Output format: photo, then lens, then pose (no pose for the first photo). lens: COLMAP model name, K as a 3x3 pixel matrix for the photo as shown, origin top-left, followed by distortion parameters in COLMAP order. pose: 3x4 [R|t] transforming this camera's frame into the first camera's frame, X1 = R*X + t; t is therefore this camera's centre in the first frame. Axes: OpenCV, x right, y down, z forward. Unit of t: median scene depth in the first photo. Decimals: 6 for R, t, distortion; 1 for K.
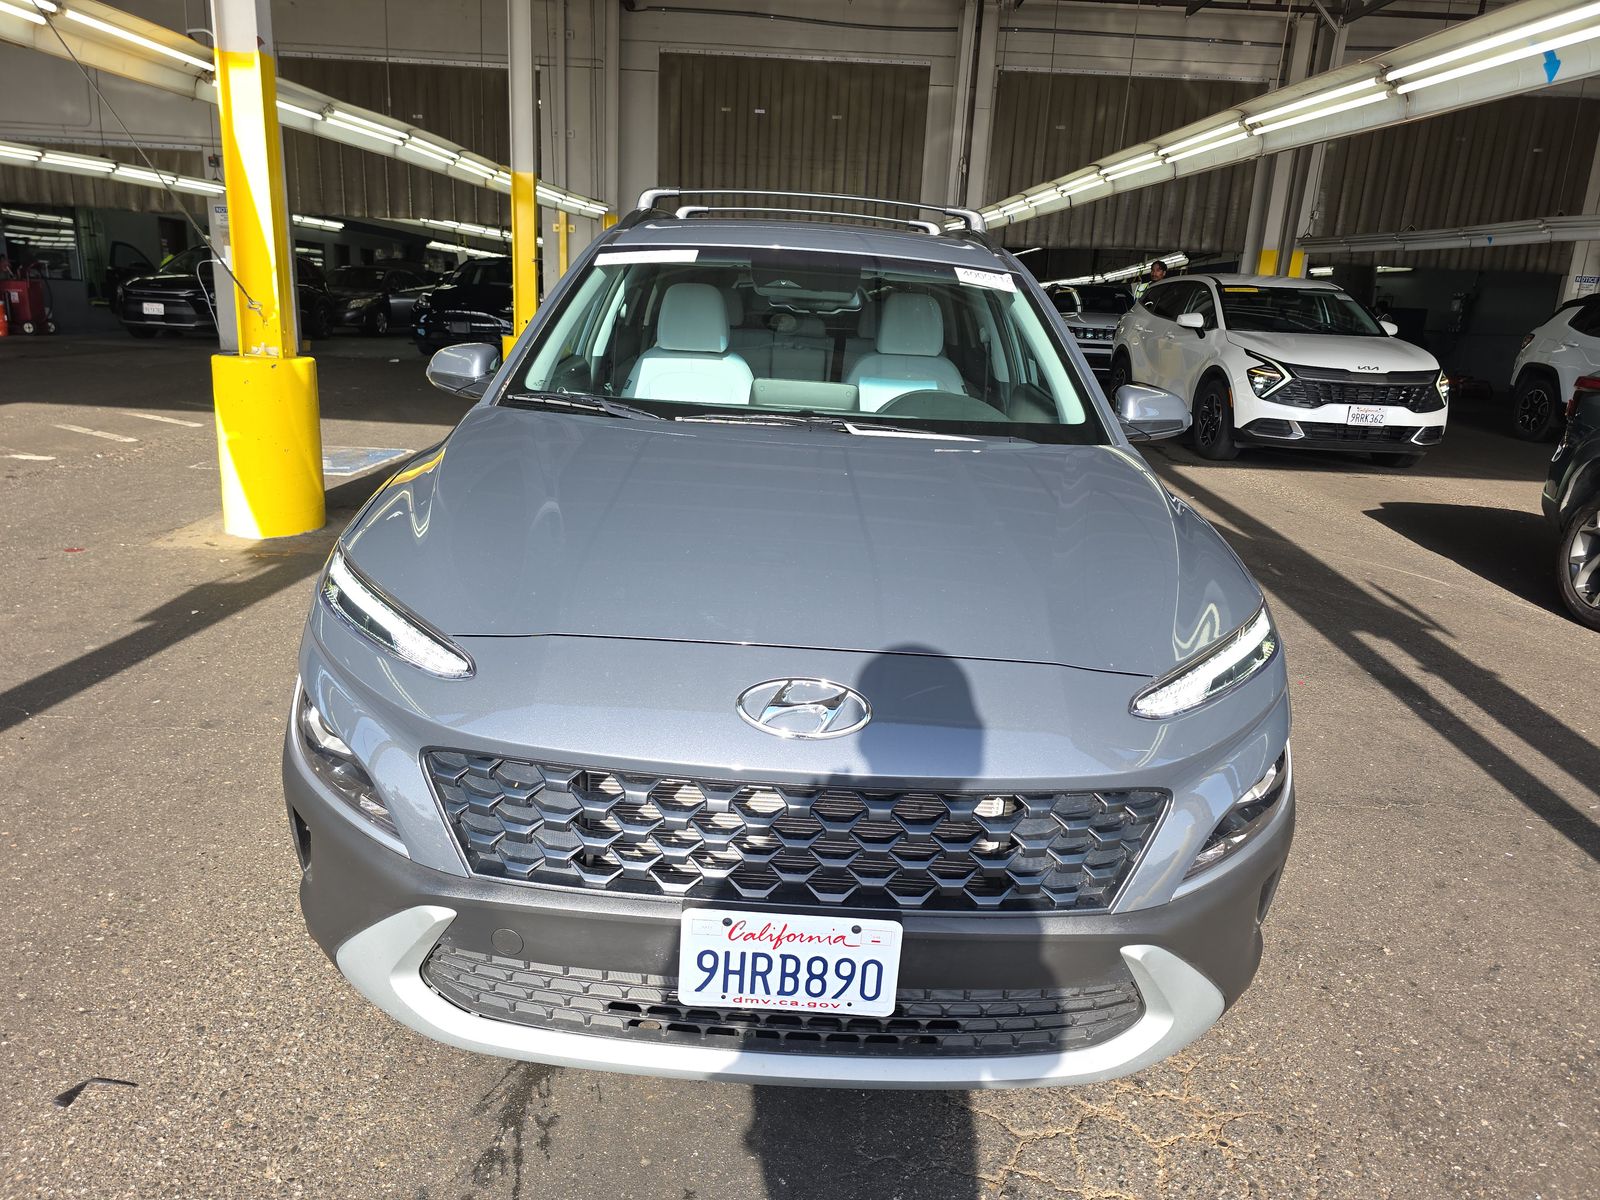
lens RADIAL K [[1078.4, 0, 800.0], [0, 1078.4, 600.0], [0, 0, 1]] dist [0.009424, 0.001097]
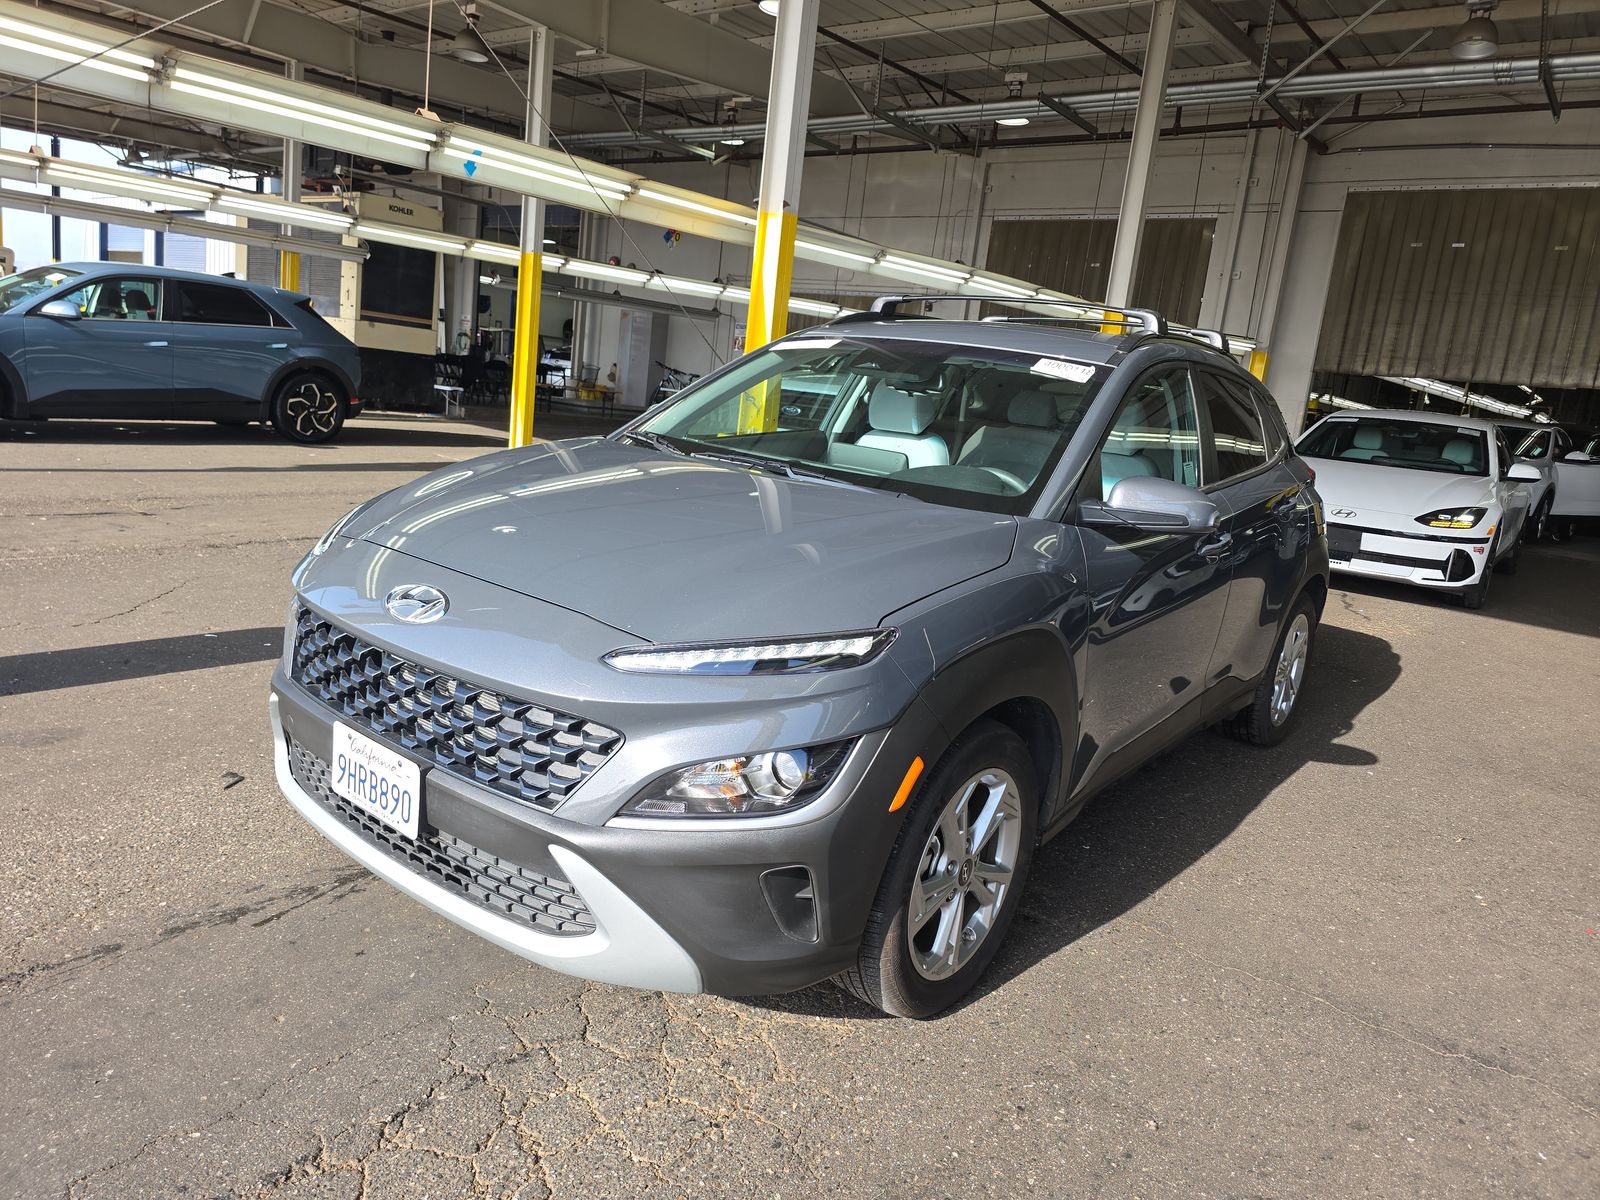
lens RADIAL K [[1079.8, 0, 800.0], [0, 1079.8, 600.0], [0, 0, 1]] dist [-0.006486, -0.006349]
pose [[0.781277, 0.149417, -0.606037, 0.536748], [-0.224105, 0.973336, -0.048934, 0.021108], [0.582565, 0.174047, 0.793930, 0.065207]]
